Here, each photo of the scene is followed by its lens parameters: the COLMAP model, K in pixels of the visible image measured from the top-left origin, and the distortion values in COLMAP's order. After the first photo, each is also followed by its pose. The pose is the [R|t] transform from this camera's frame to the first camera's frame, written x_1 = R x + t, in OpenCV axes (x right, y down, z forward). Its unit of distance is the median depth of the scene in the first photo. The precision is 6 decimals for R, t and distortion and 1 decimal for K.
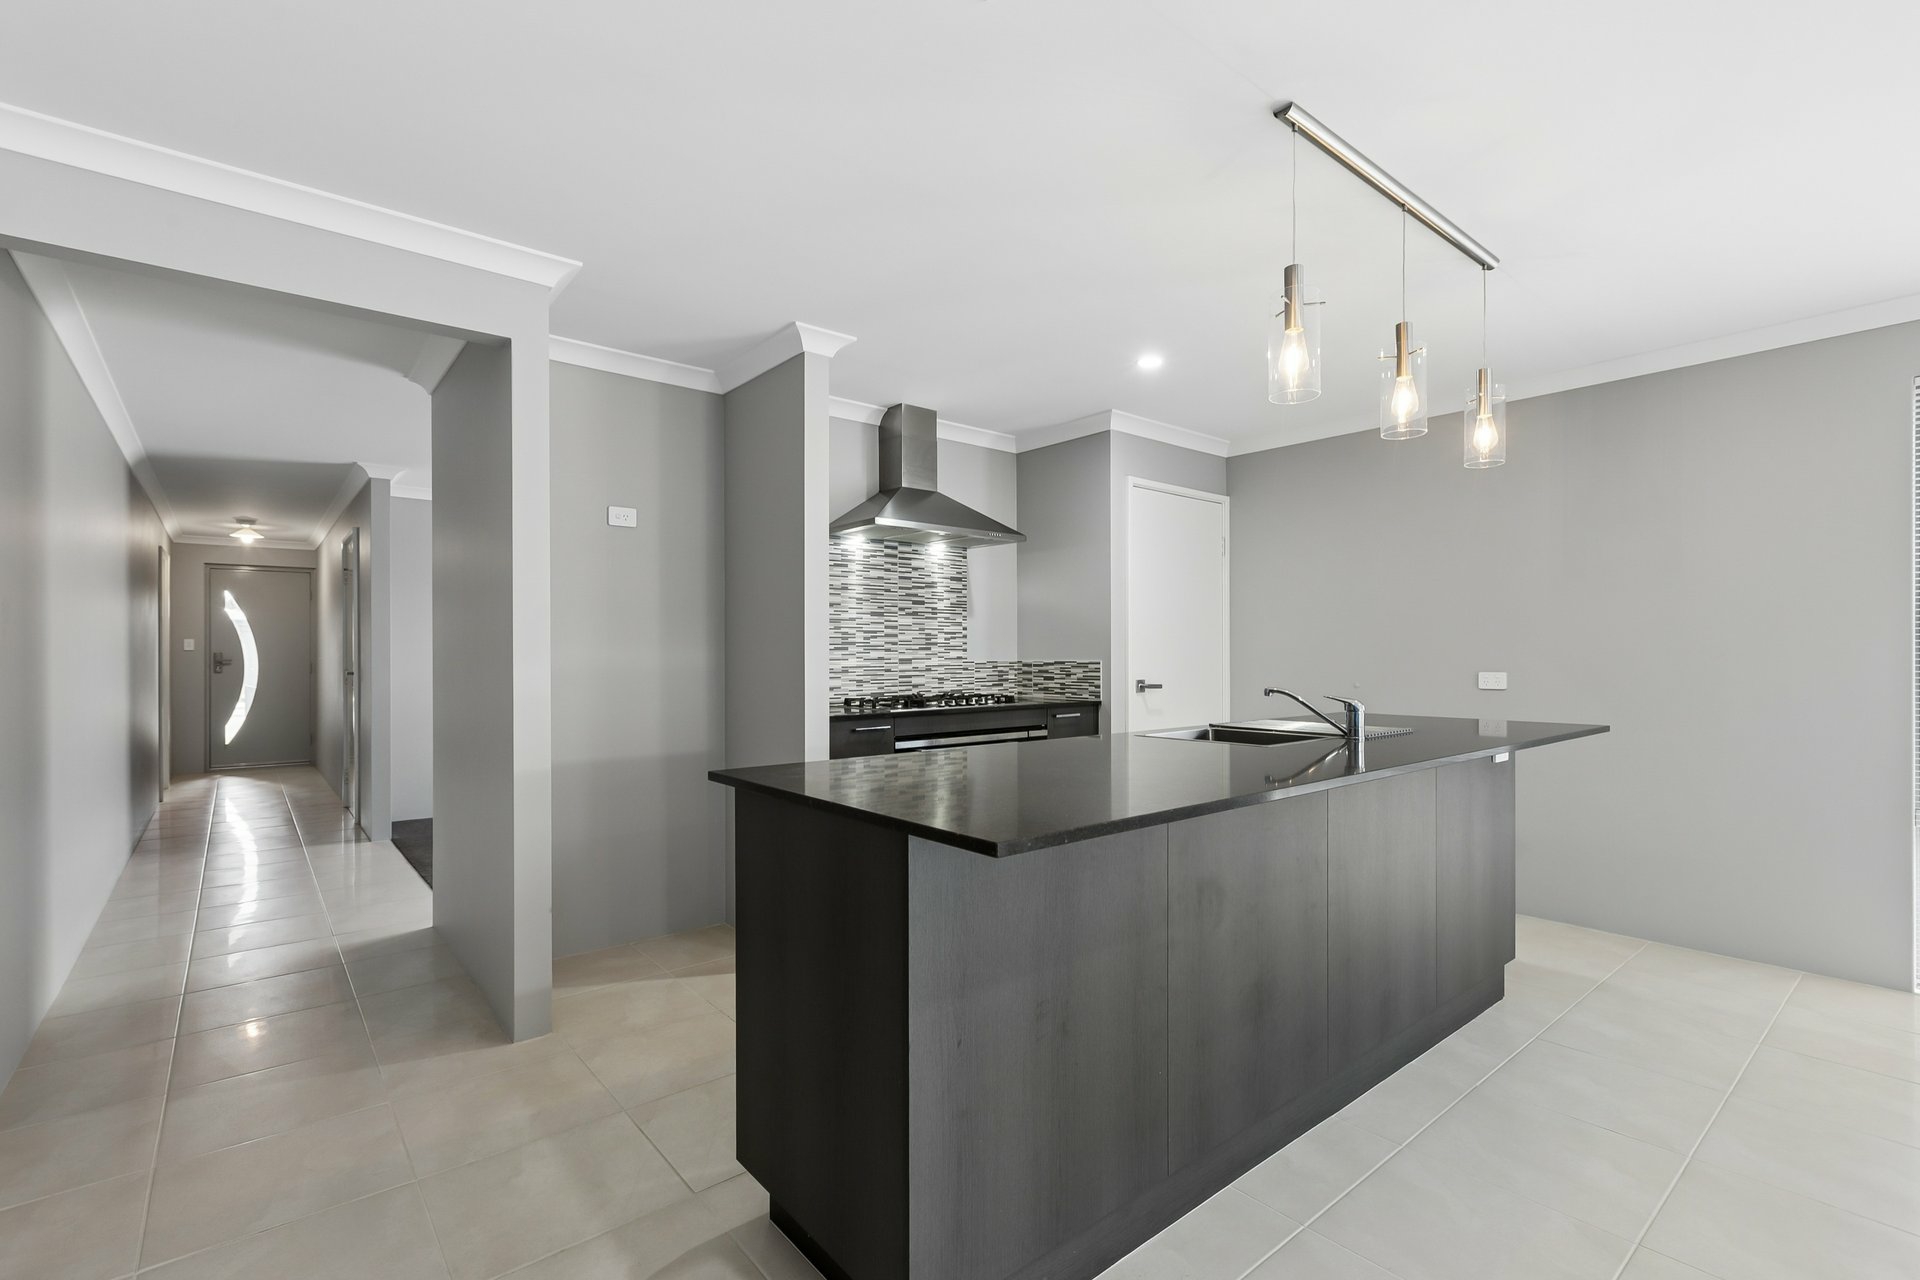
lens RADIAL K [[856.3, 0, 967.0], [0, 856.3, 647.0], [0, 0, 1]] dist [0.001632, 0.000866]
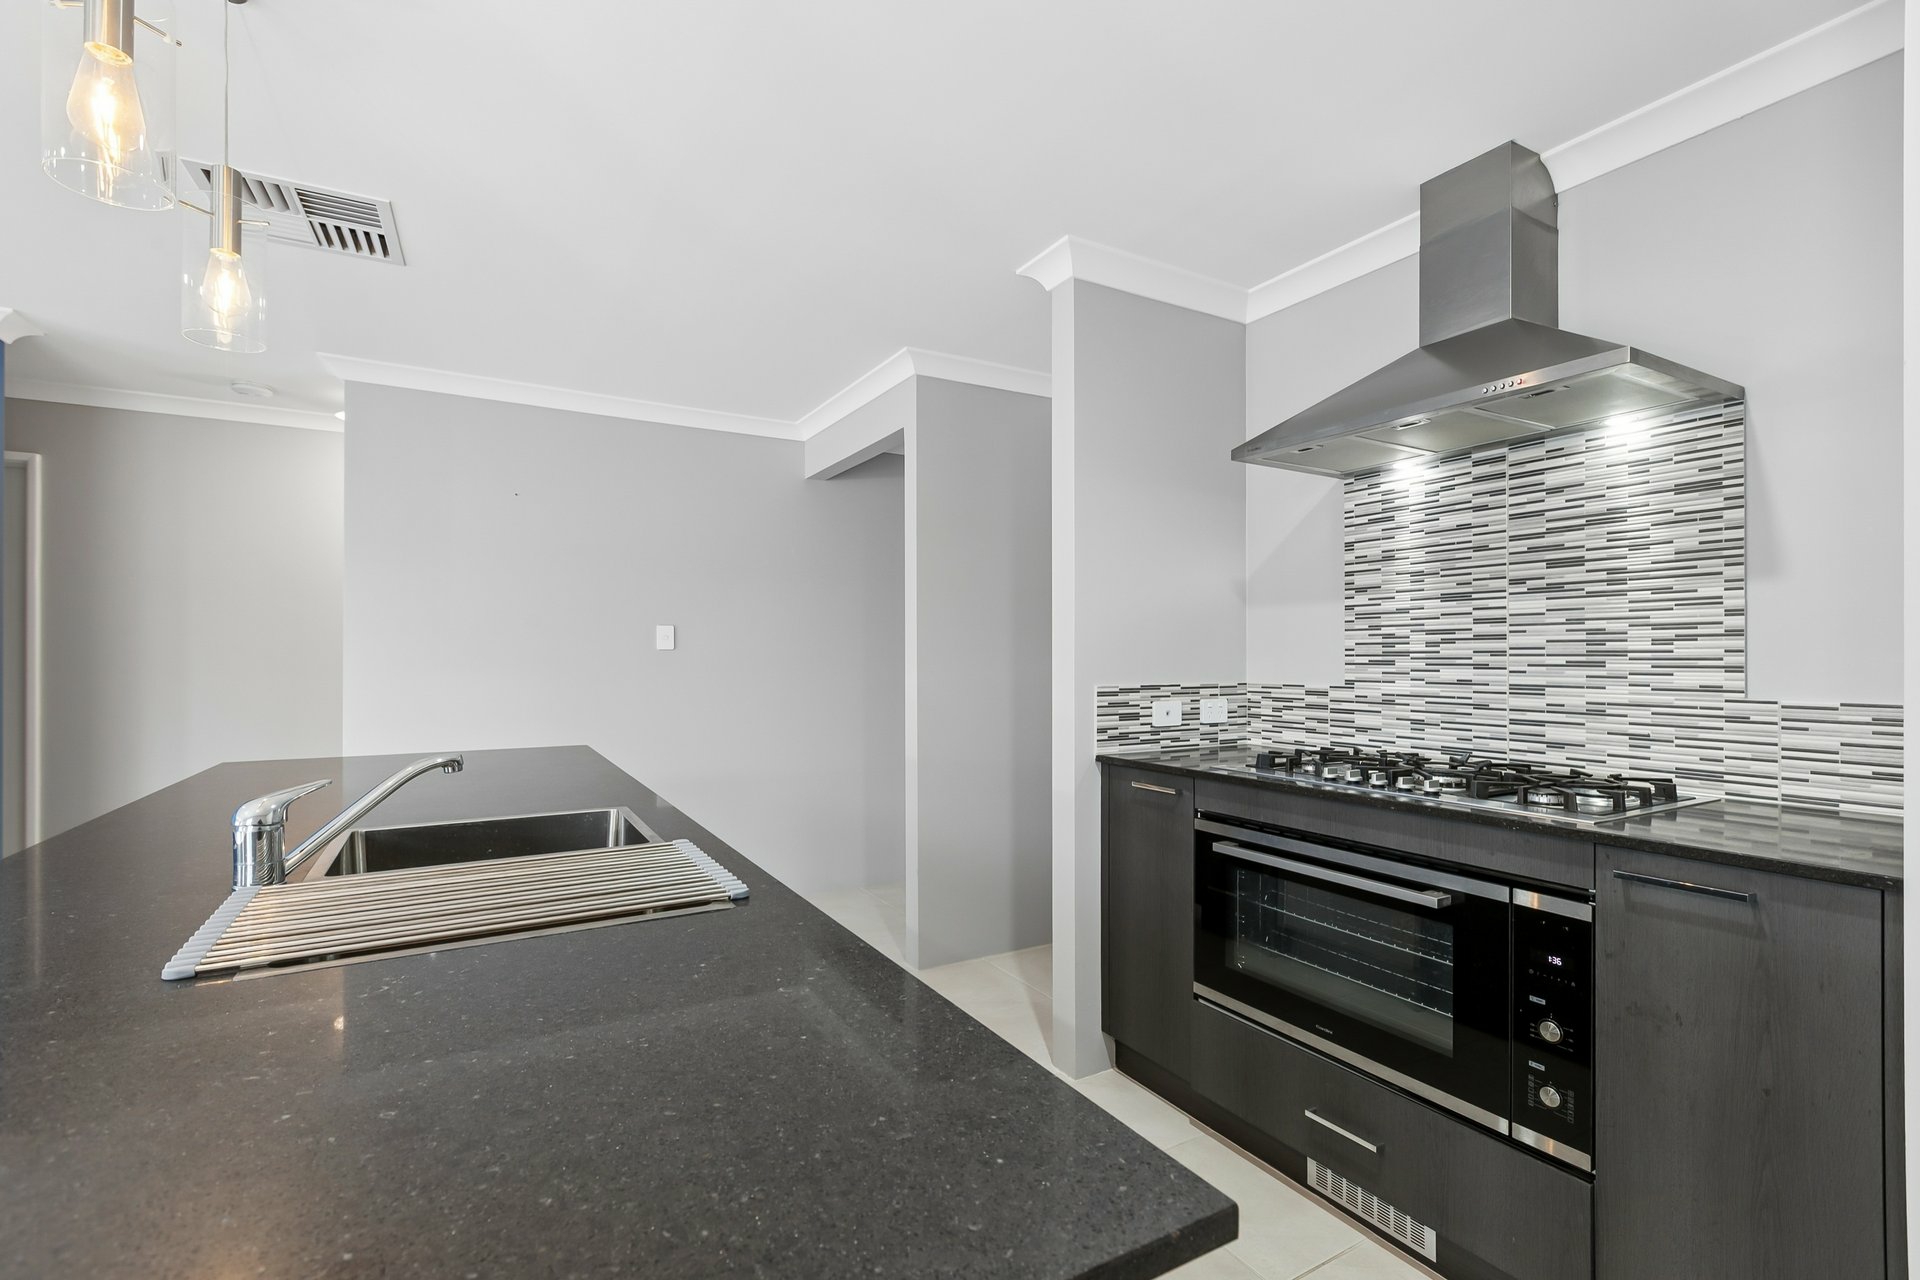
lens RADIAL K [[856.3, 0, 963.6], [0, 856.3, 650.3], [0, 0, 1]] dist [0.001632, 0.000866]
pose [[-0.158197, -0.006204, -0.987388, 0.448315], [0.004287, 0.999967, -0.006970, -0.003416], [0.987398, -0.005336, -0.158165, 0.767405]]
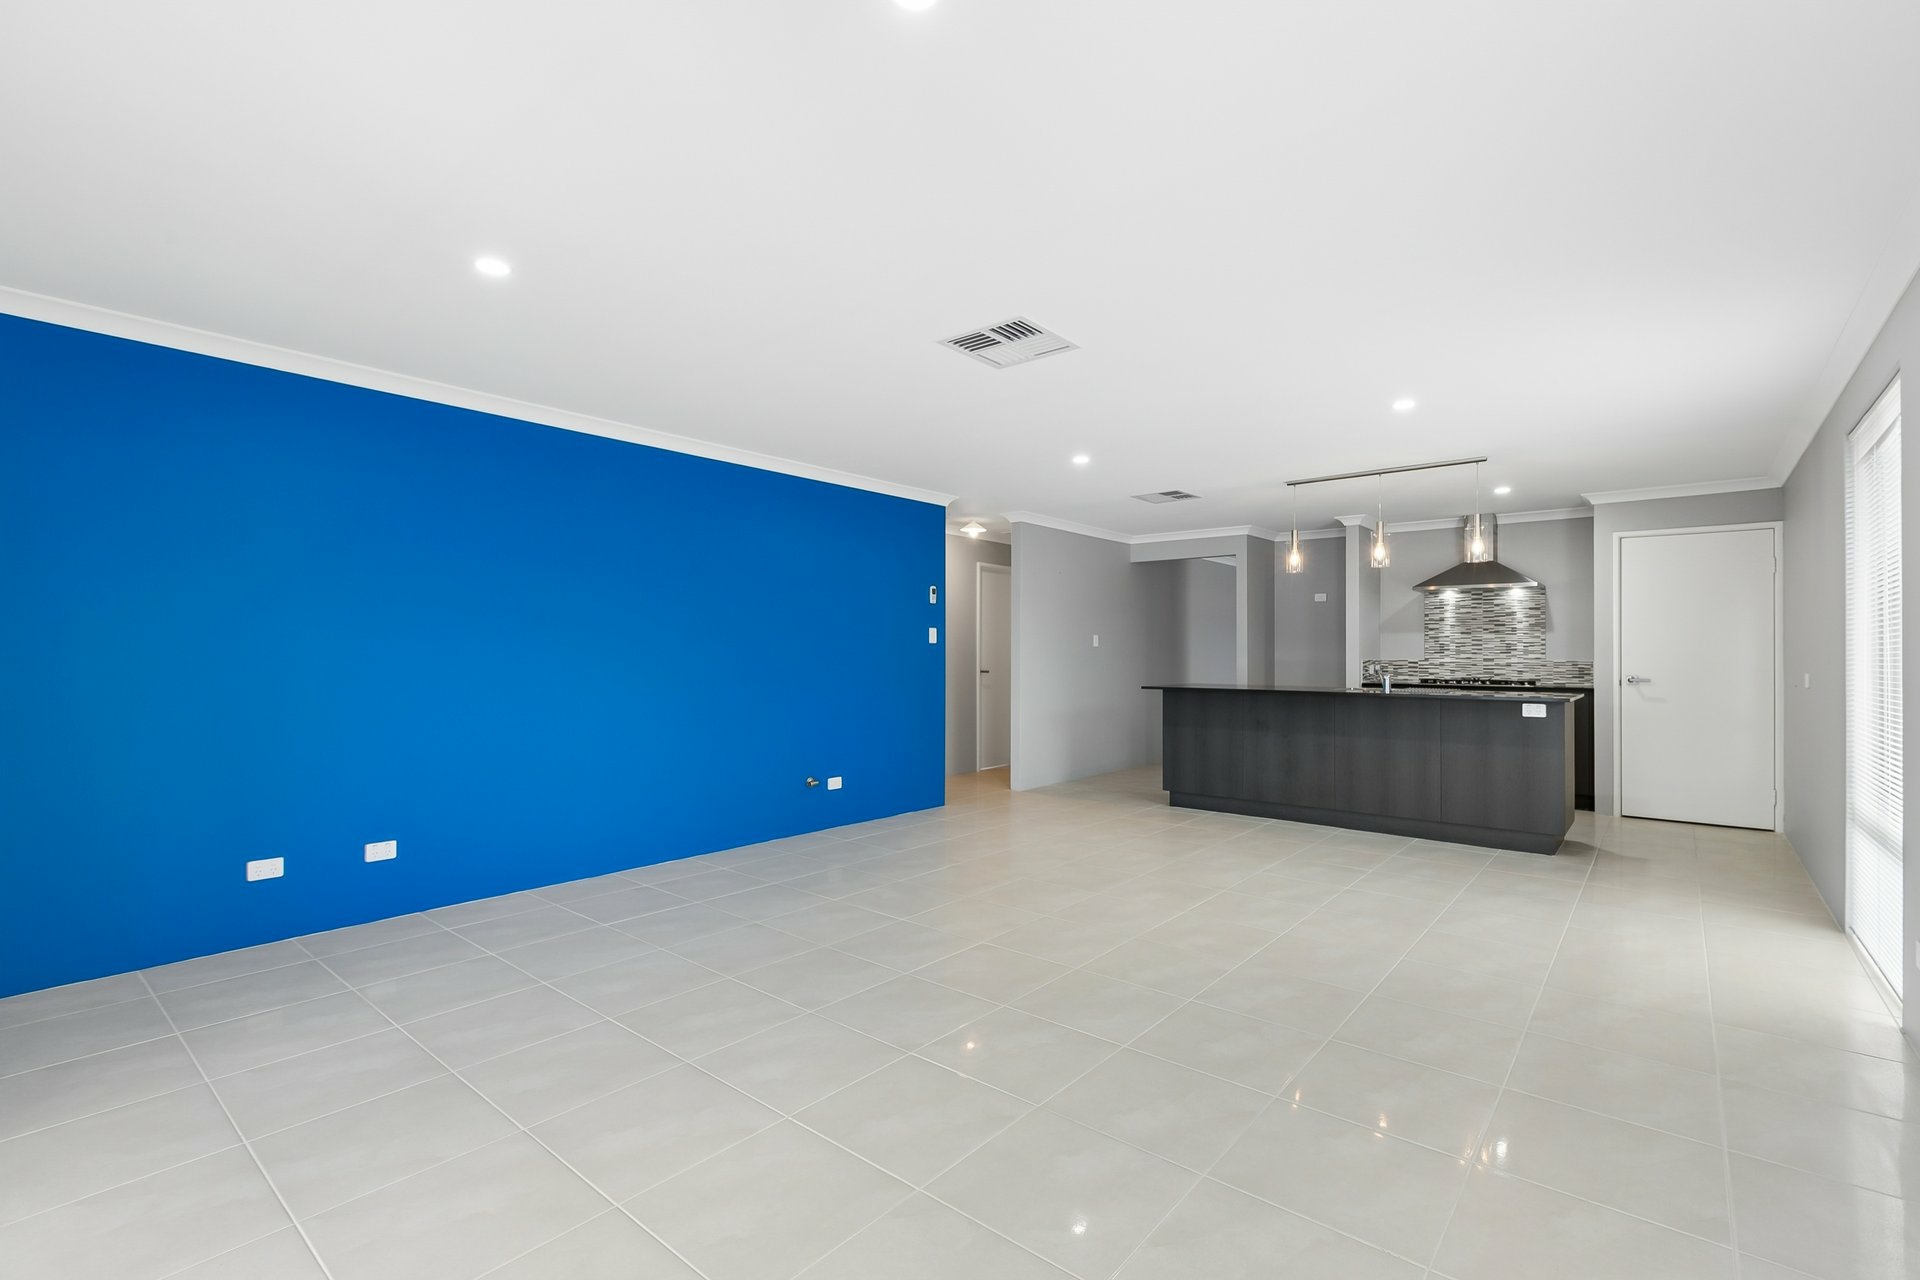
lens RADIAL K [[856.3, 0, 956.1], [0, 856.3, 646.0], [0, 0, 1]] dist [0.001632, 0.000866]
pose [[0.172803, -0.003582, -0.984950, 1.428862], [0.004458, 0.999986, -0.002855, -0.010965], [0.984946, -0.003897, 0.172817, -0.340809]]
